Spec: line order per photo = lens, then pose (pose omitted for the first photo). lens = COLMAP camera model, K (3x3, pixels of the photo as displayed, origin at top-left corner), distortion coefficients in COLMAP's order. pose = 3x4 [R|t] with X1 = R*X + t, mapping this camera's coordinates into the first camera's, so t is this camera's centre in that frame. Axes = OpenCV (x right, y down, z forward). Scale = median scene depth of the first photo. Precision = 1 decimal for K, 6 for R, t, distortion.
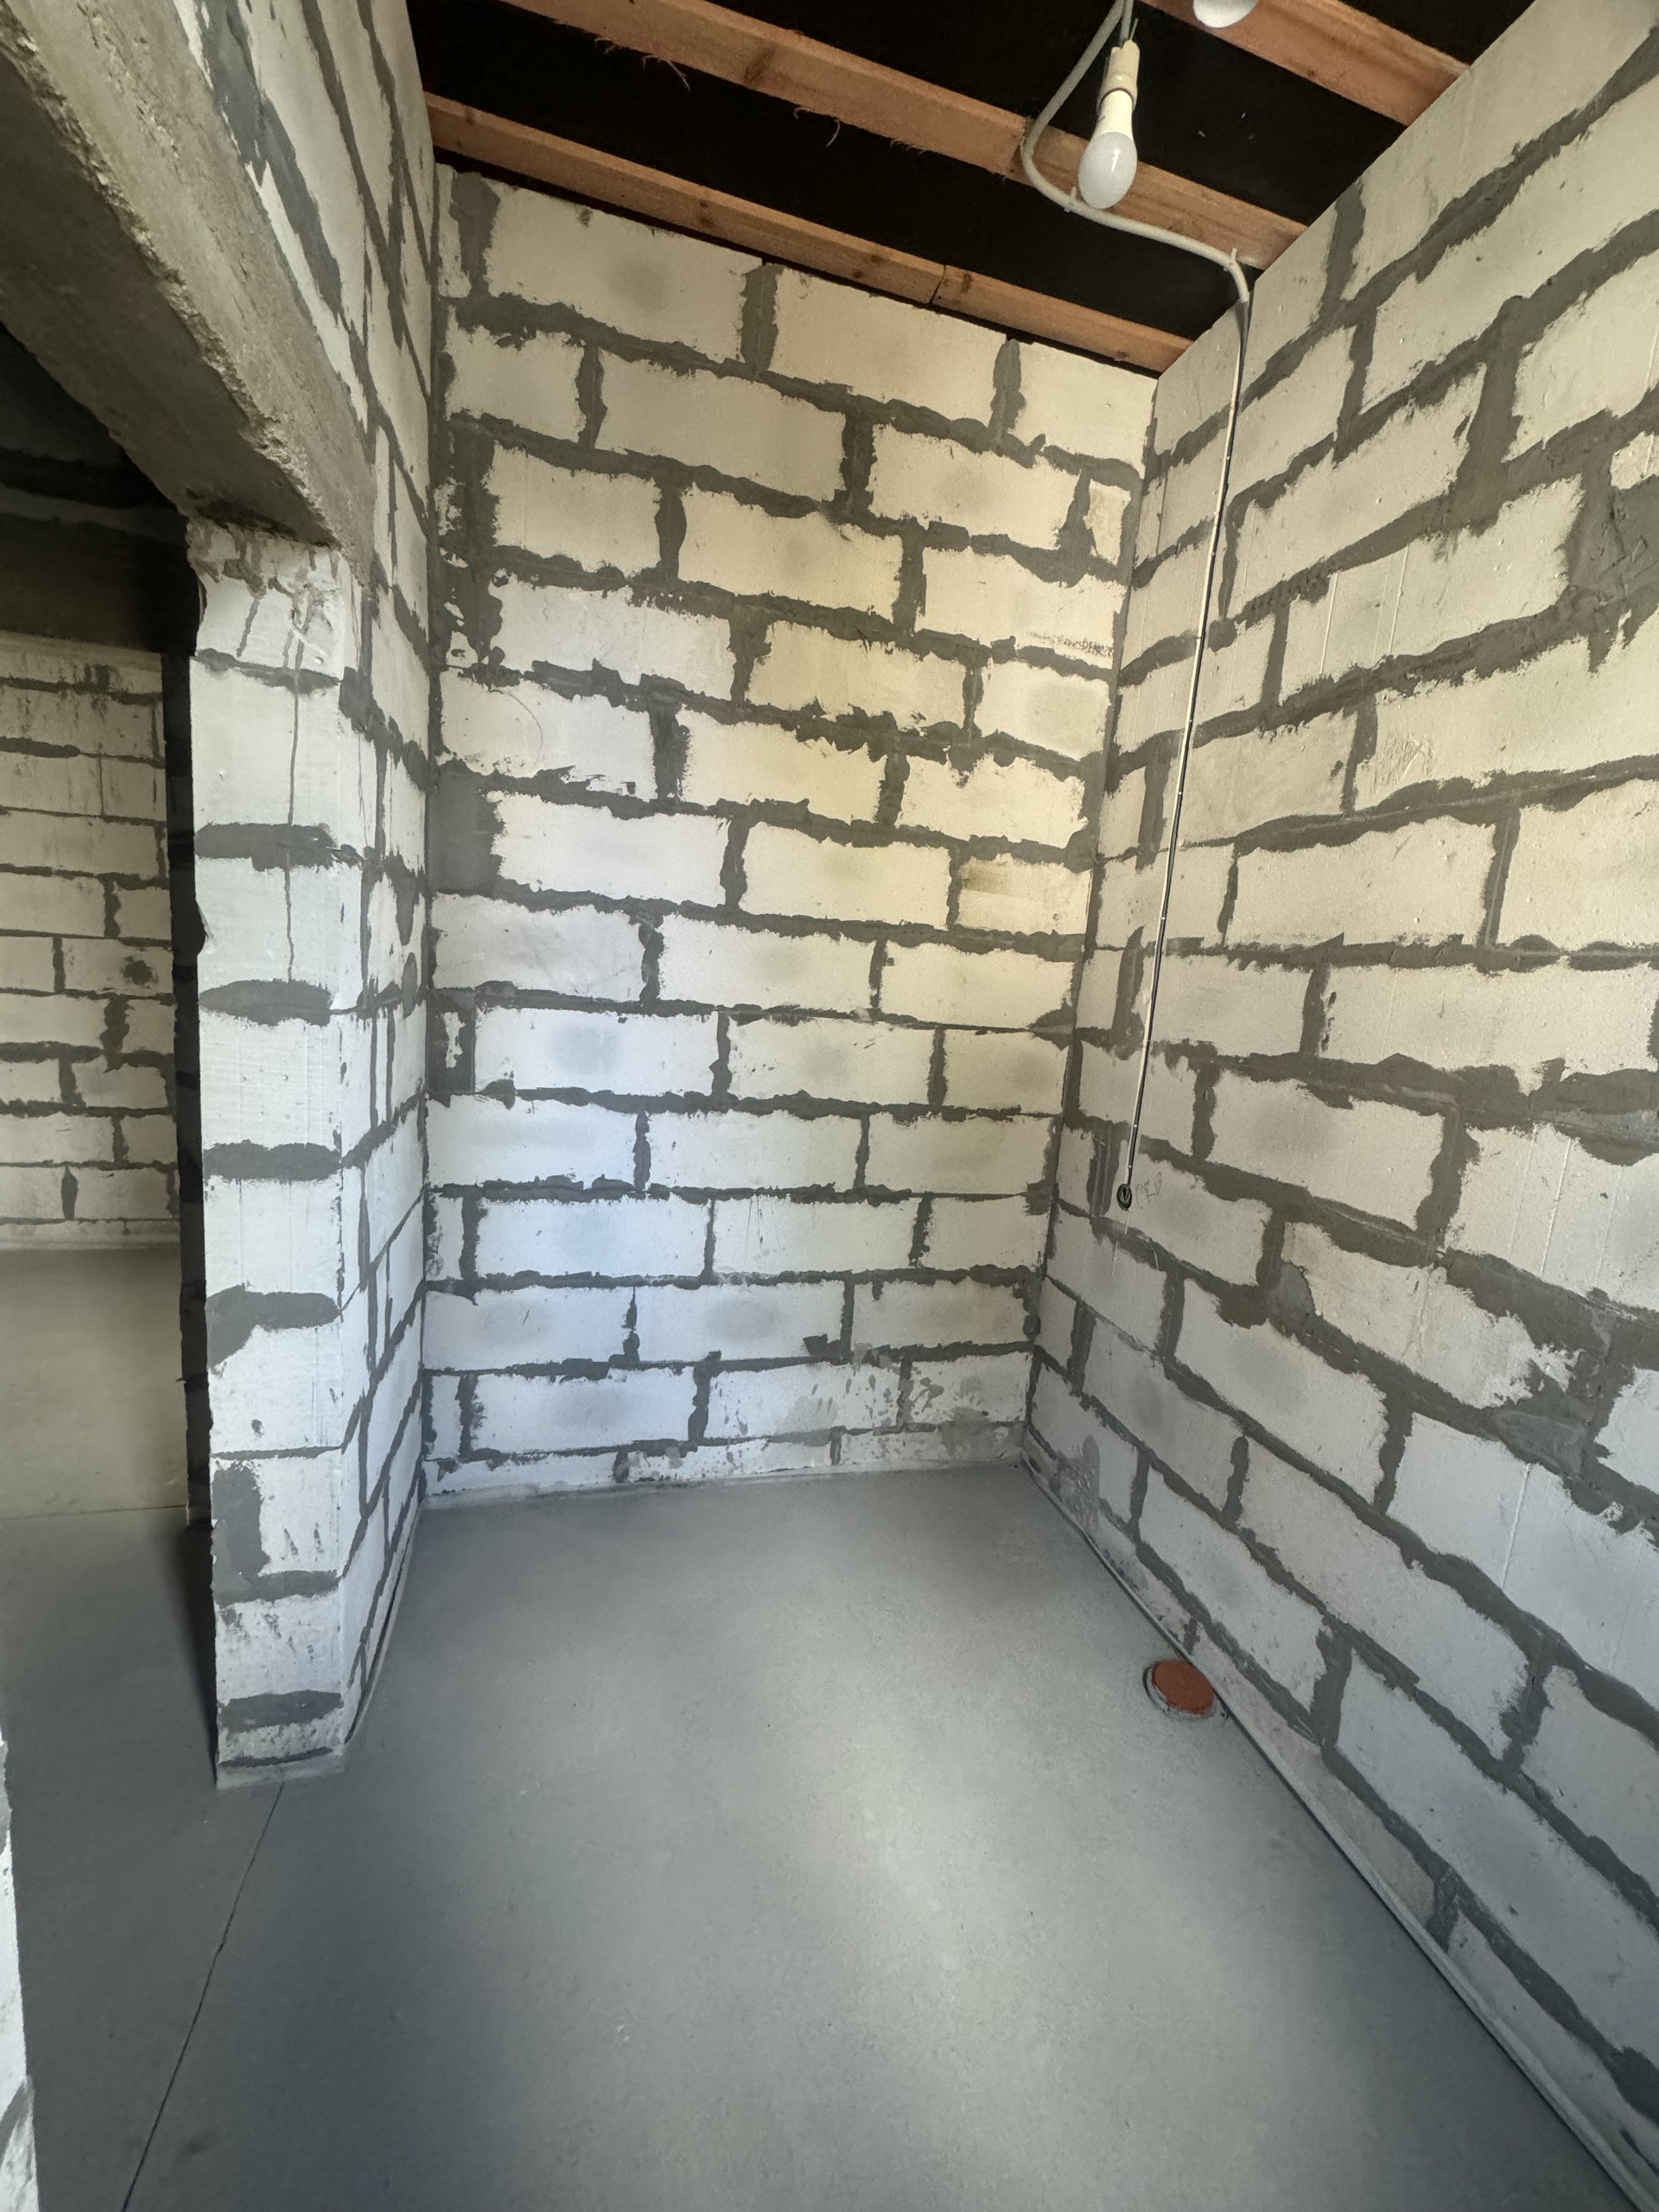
lens RADIAL K [[883.8, 0, 832.0], [0, 883.8, 1103.2], [0, 0, 1]] dist [-0.001011, 0.000292]
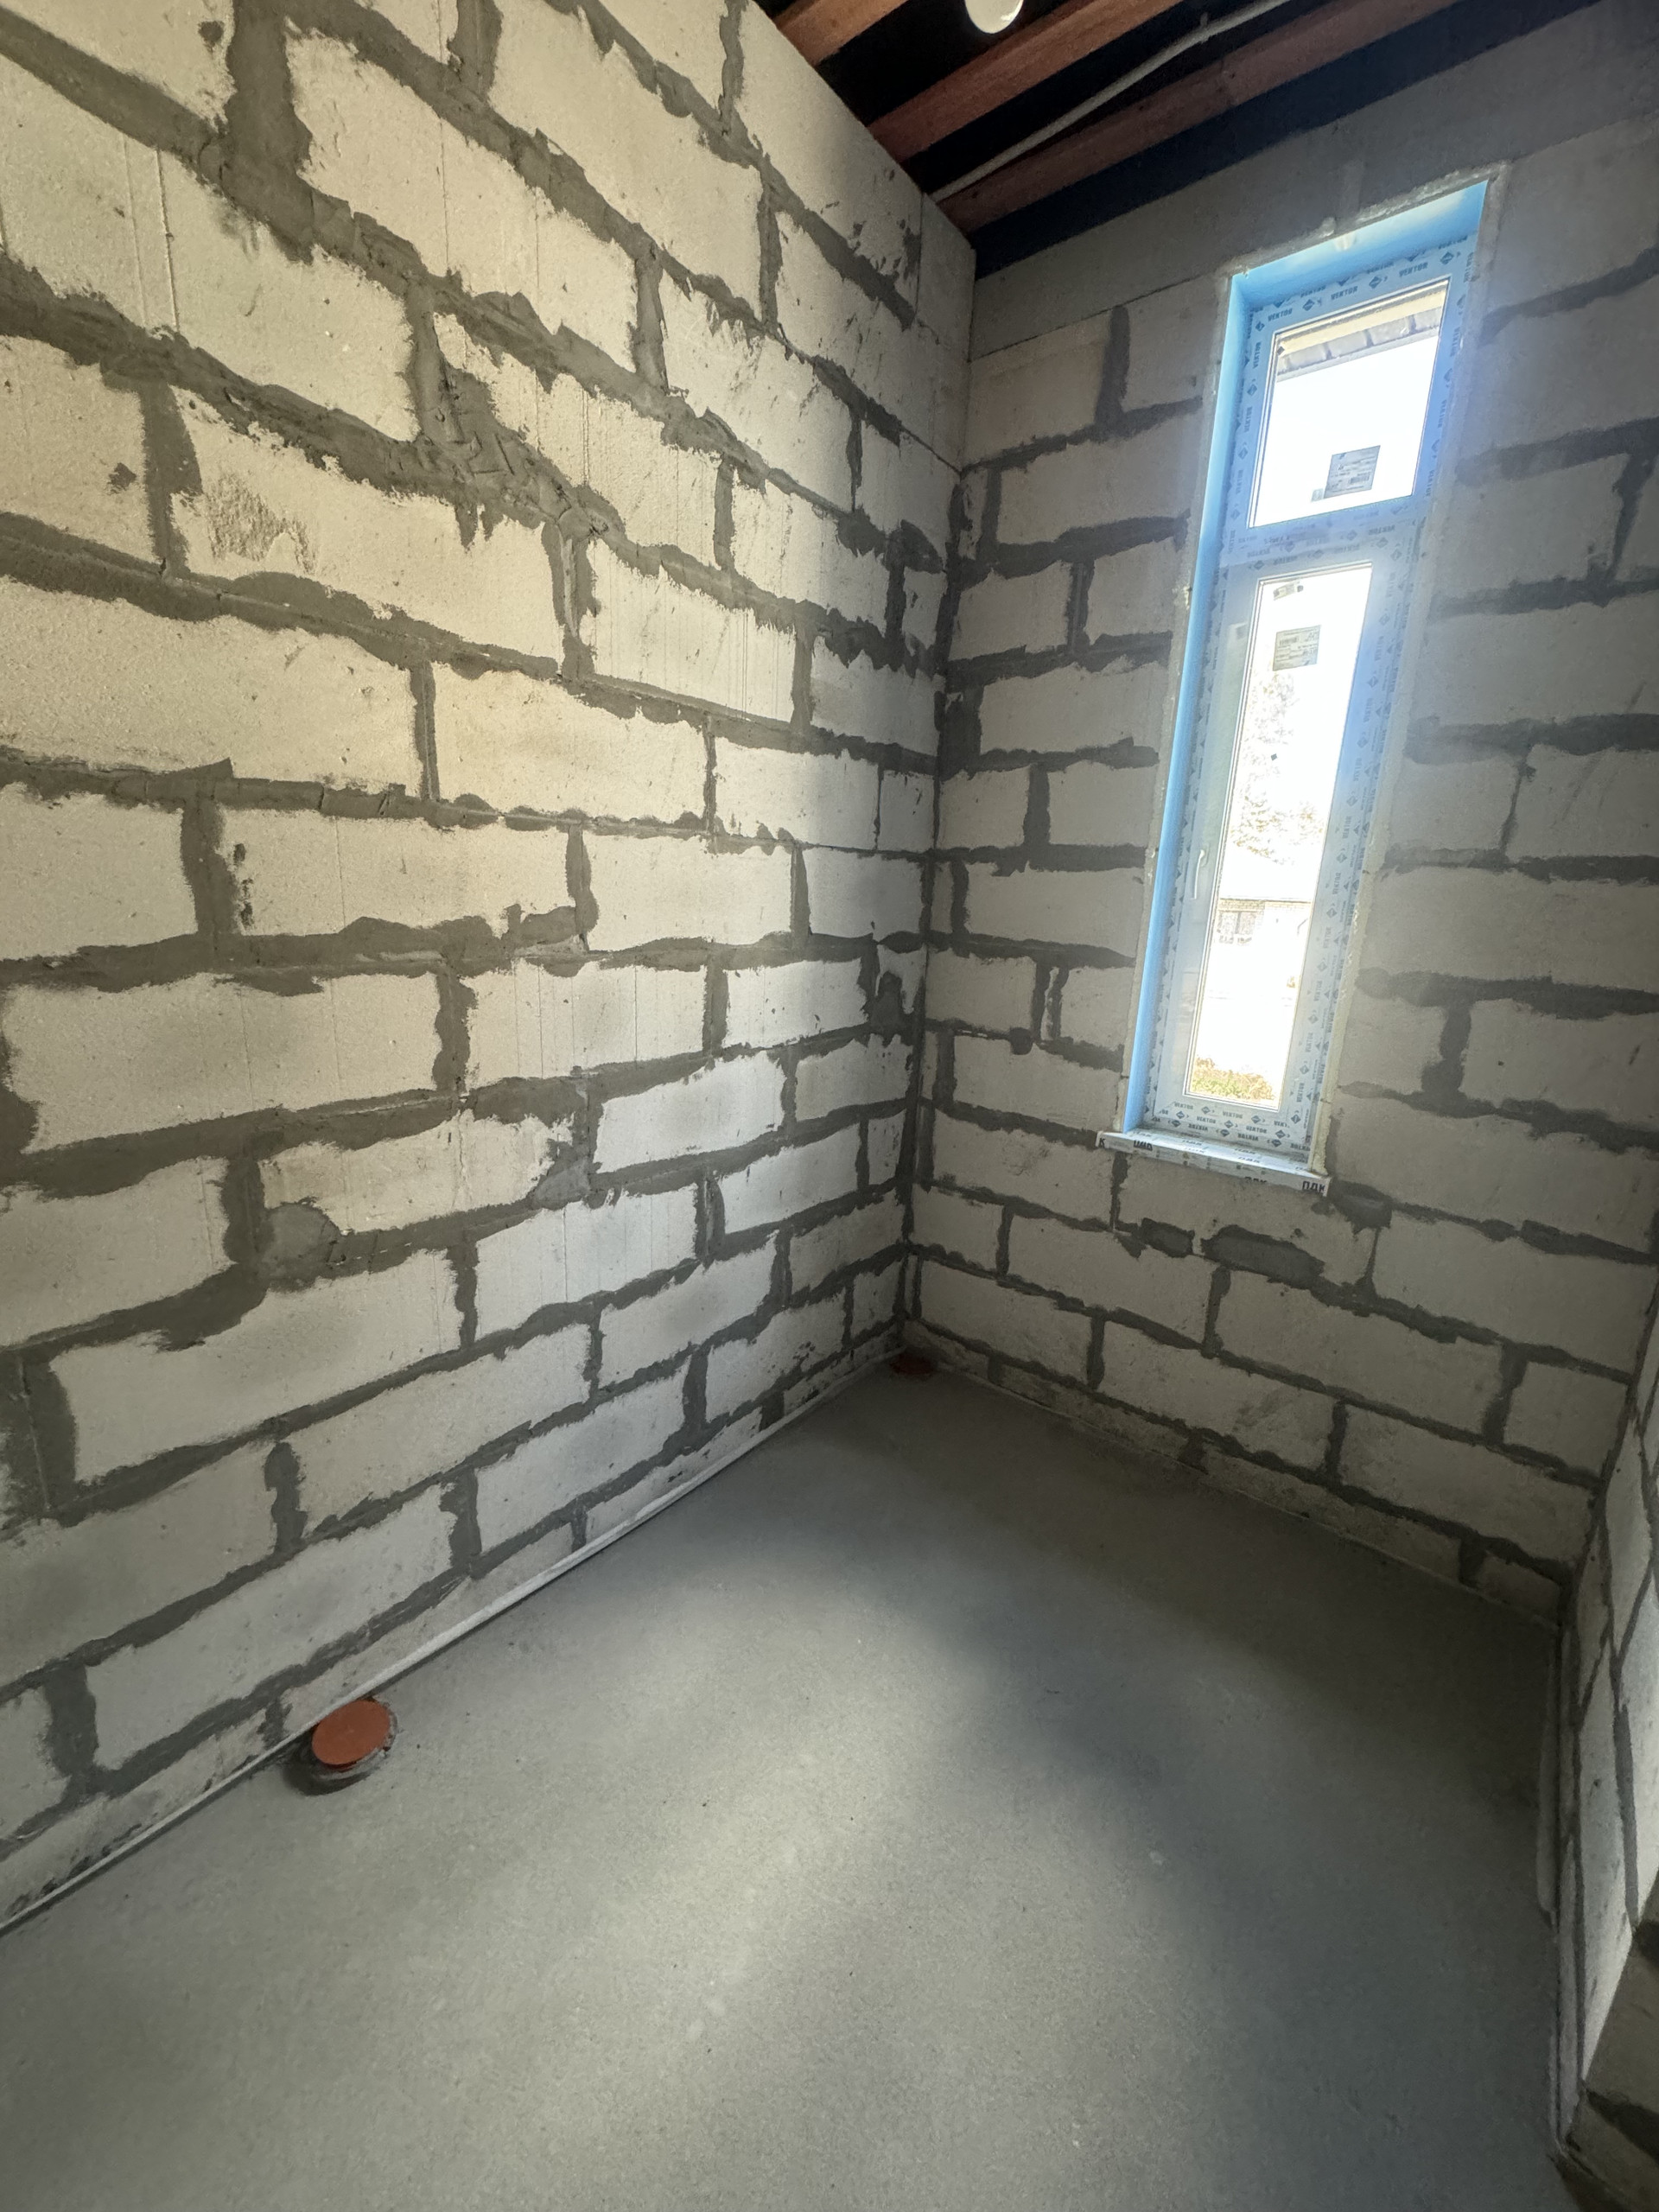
lens RADIAL K [[883.8, 0, 829.9], [0, 883.8, 1109.2], [0, 0, 1]] dist [-0.001011, 0.000292]
pose [[-0.575094, -0.299032, 0.761477, -0.386101], [0.033375, 0.921450, 0.387060, -0.215589], [-0.817407, 0.248010, -0.519940, 1.170914]]
